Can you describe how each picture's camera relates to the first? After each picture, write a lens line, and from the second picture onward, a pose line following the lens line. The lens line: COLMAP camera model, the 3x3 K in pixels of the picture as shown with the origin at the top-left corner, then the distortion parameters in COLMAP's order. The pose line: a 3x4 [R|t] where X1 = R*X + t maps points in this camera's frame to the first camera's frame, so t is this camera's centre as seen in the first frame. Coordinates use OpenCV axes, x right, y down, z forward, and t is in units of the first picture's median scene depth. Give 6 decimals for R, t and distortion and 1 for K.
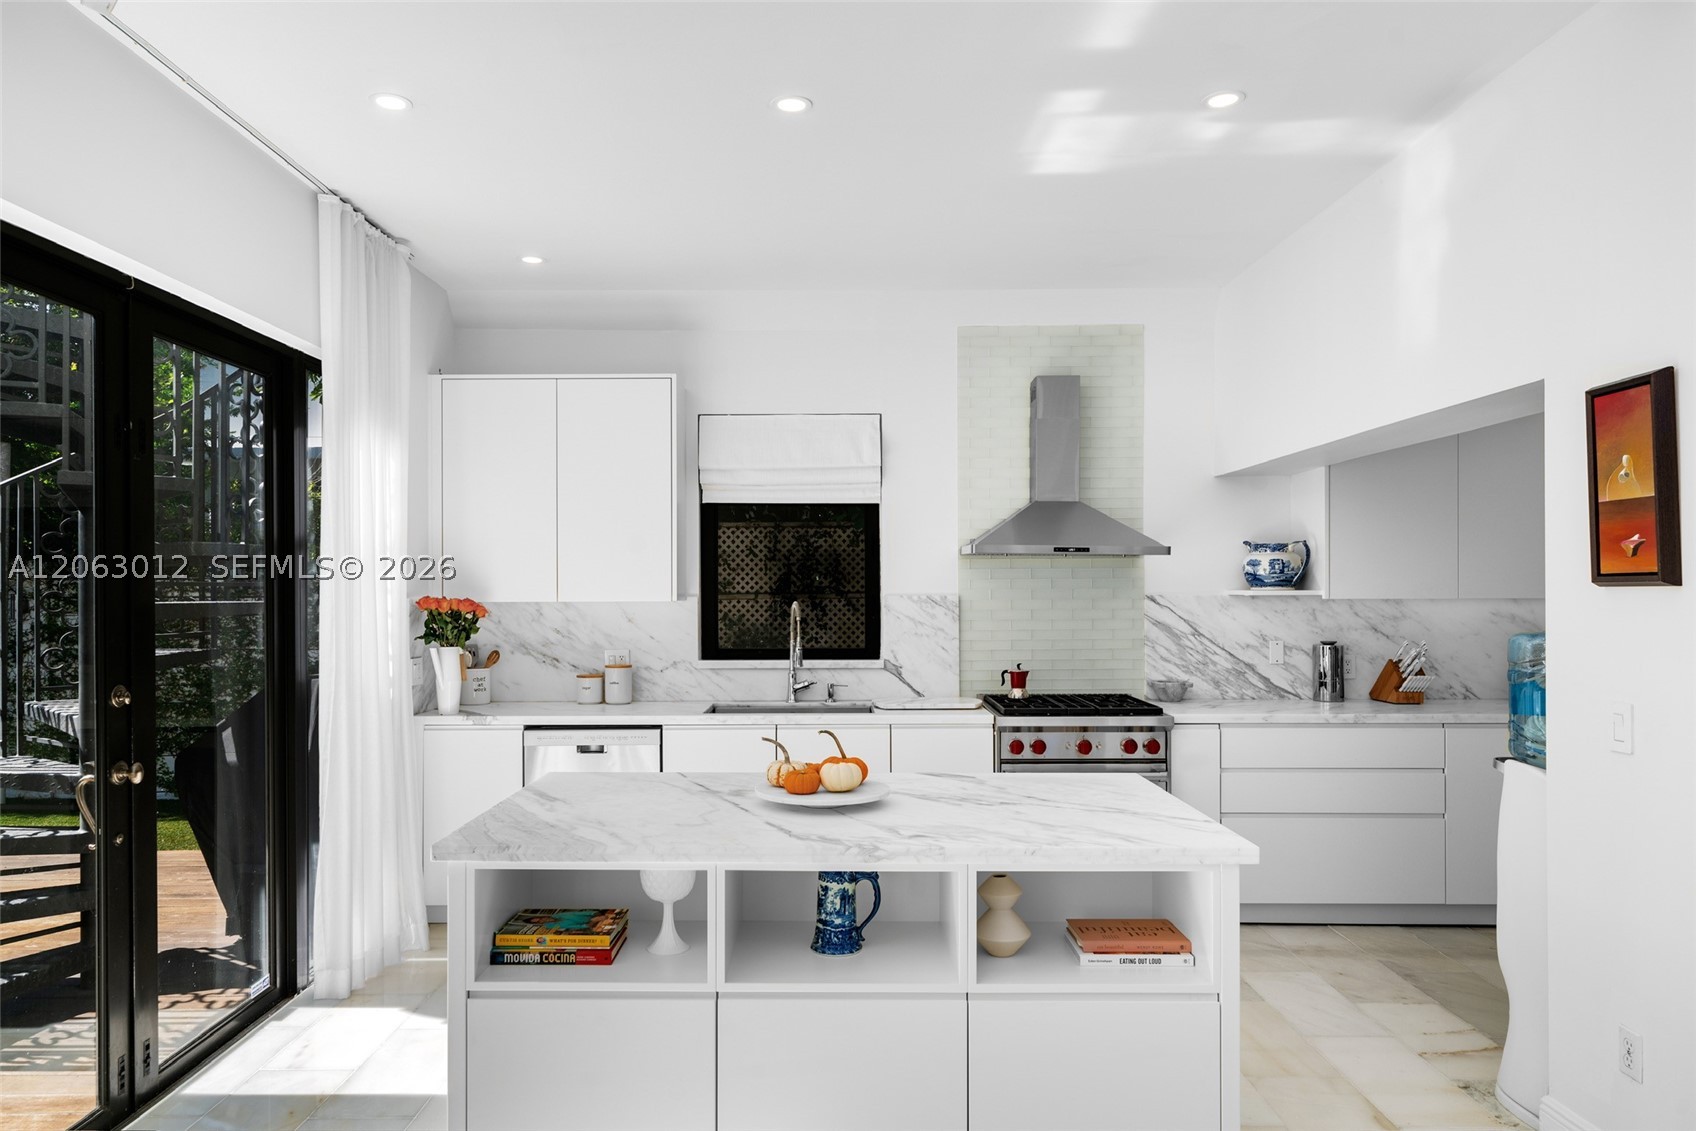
lens RADIAL K [[1067.6, 0, 812.2], [0, 1067.6, 594.9], [0, 0, 1]] dist [-0.001923, -0.000771]
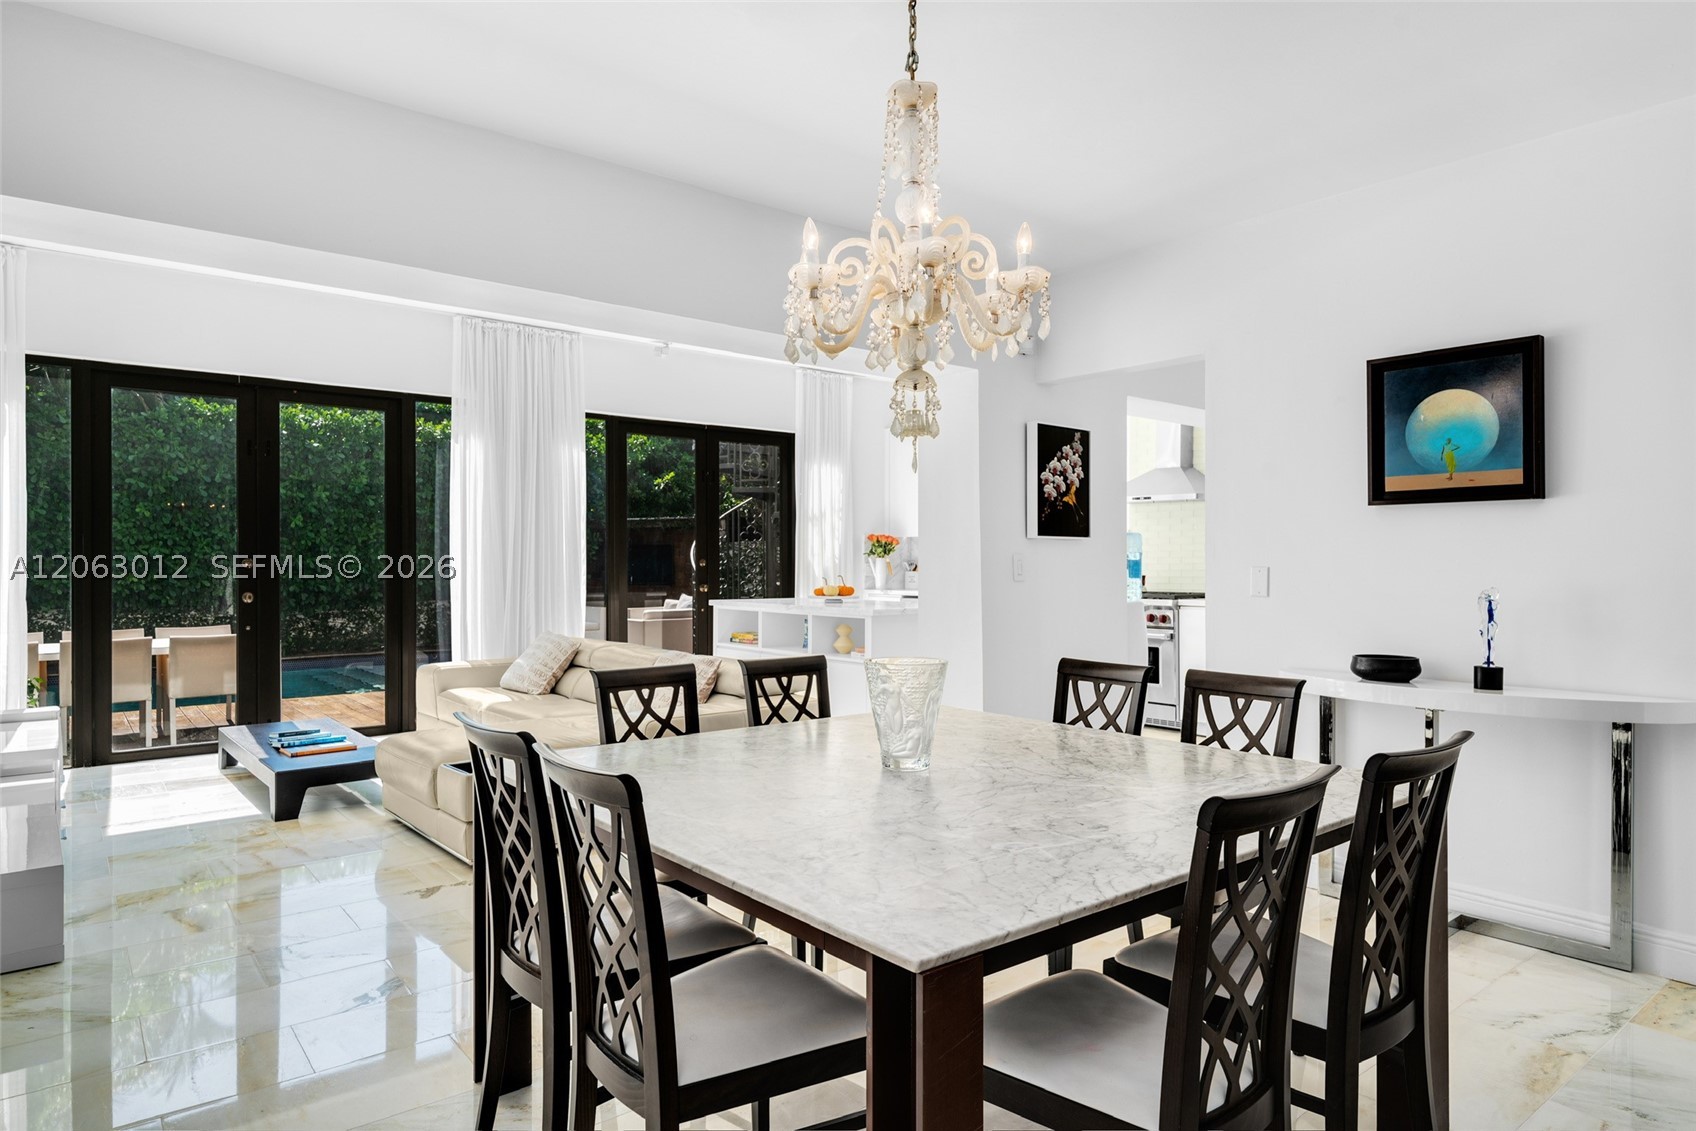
lens RADIAL K [[998.4, 0, 822.3], [0, 998.4, 551.5], [0, 0, 1]] dist [0.028227, -0.001238]
pose [[0.643850, -0.004097, -0.765141, 1.036281], [-0.005000, 0.999942, -0.009562, 0.052624], [0.765135, 0.009982, 0.643792, -0.333472]]
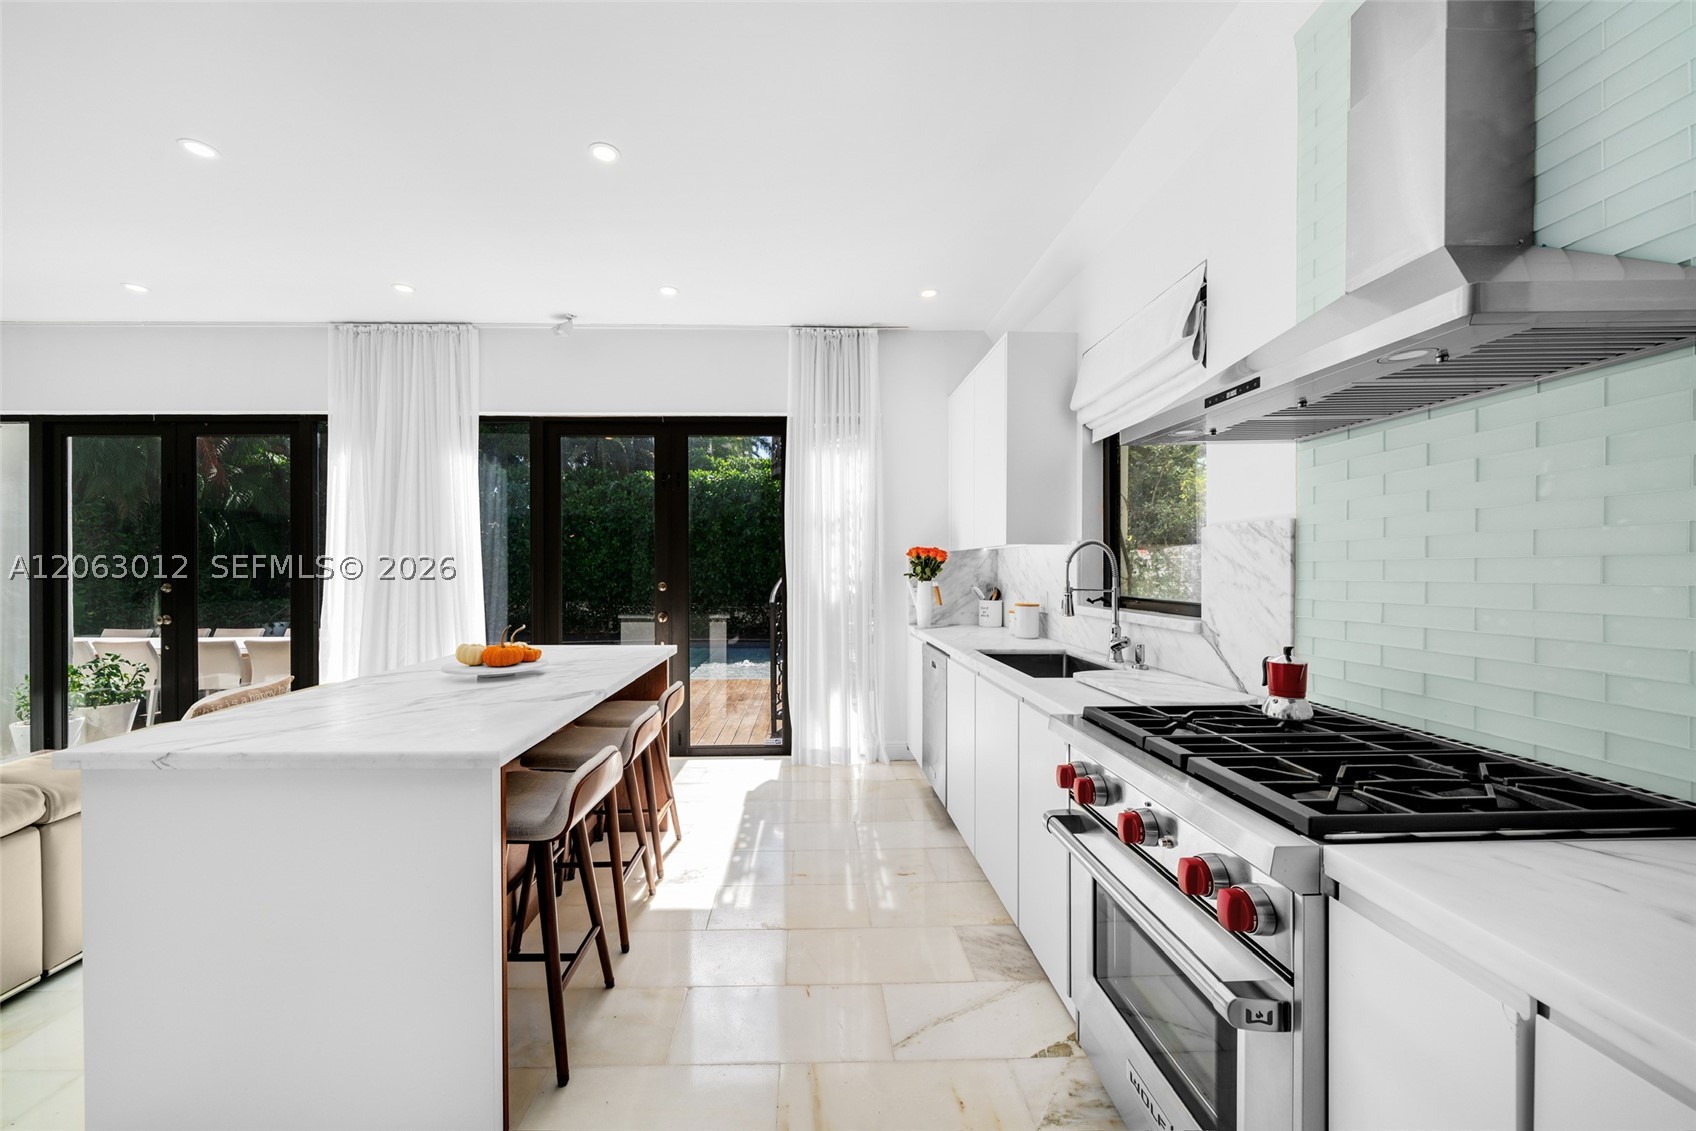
lens RADIAL K [[597.4, 0, 819.5], [0, 597.4, 570.0], [0, 0, 1]] dist [-0.000986, -0.000071]
pose [[0.055284, 0.005010, -0.998458, 0.452029], [-0.002179, 0.999986, 0.004897, 0.028230], [0.998468, 0.001905, 0.055294, 0.772434]]
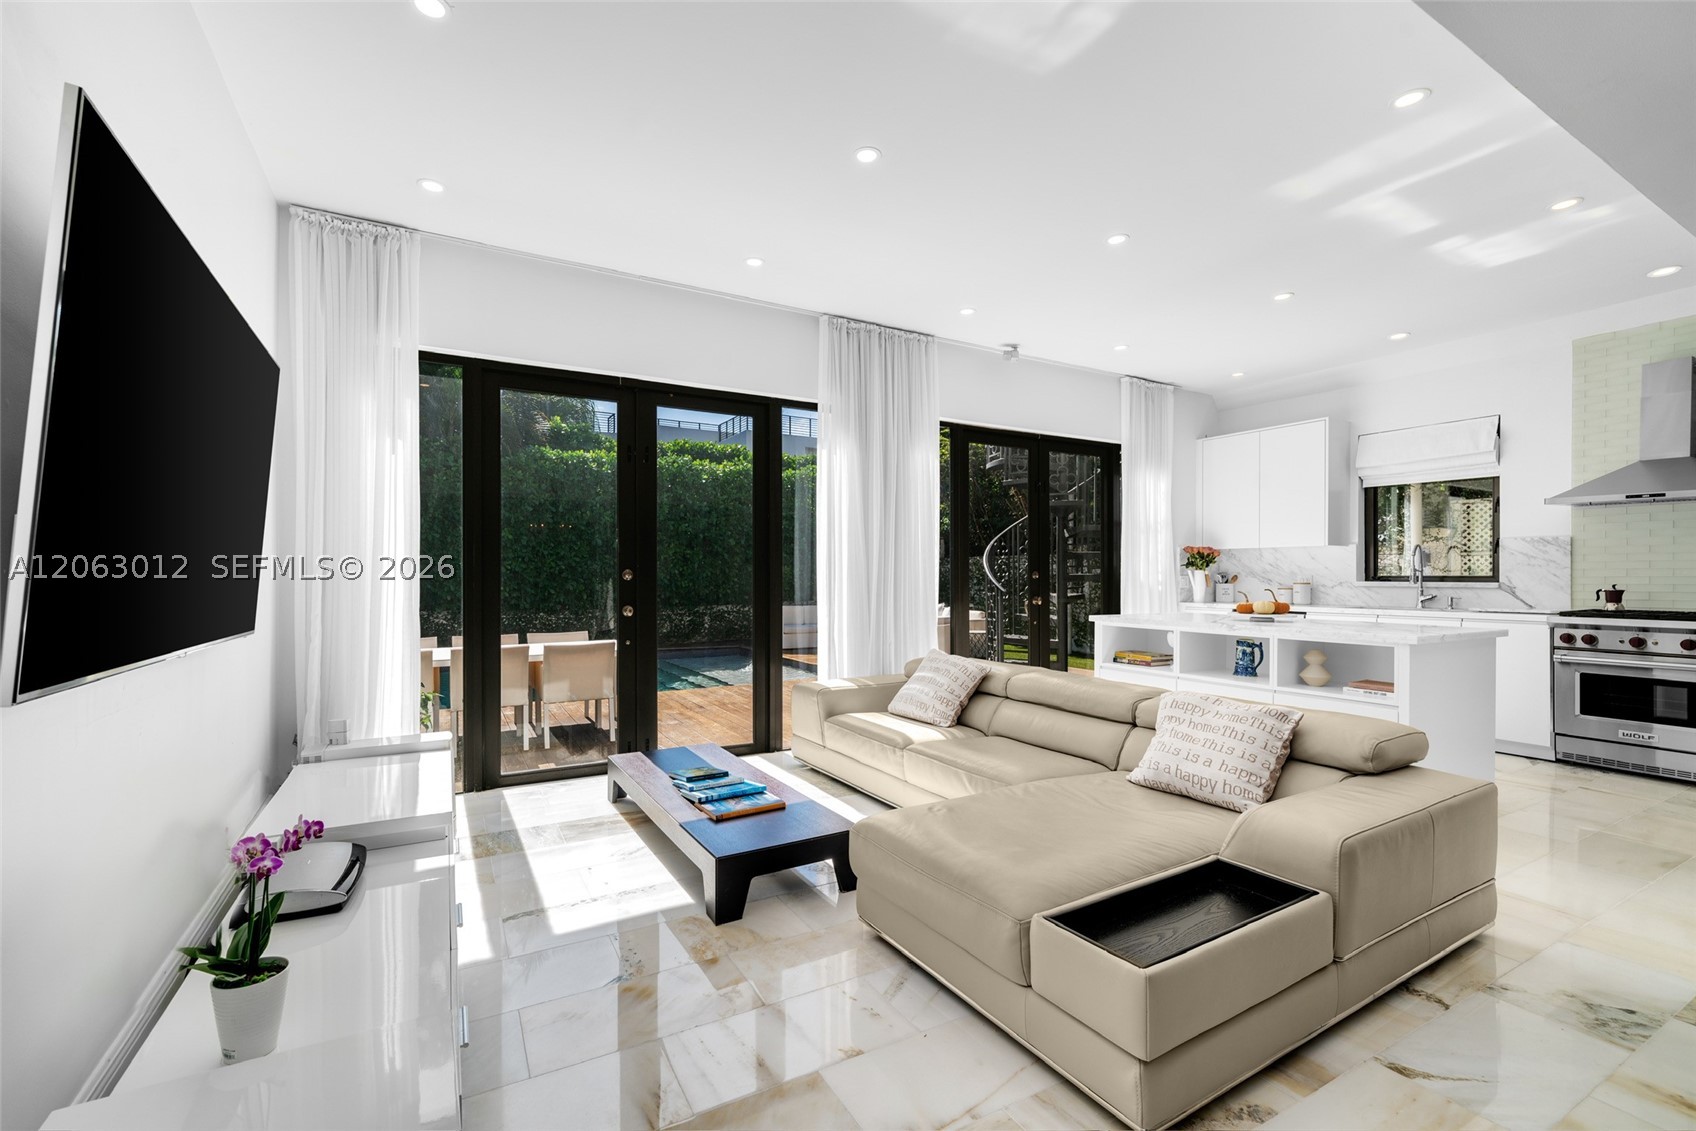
lens RADIAL K [[726.8, 0, 848.0], [0, 726.8, 565.5], [0, 0, 1]] dist [0.018820, -0.000266]
pose [[0.527400, -0.006504, -0.849592, 0.476609], [-0.005418, 0.999925, -0.011018, 0.055926], [0.849600, 0.010414, 0.527325, -0.306493]]
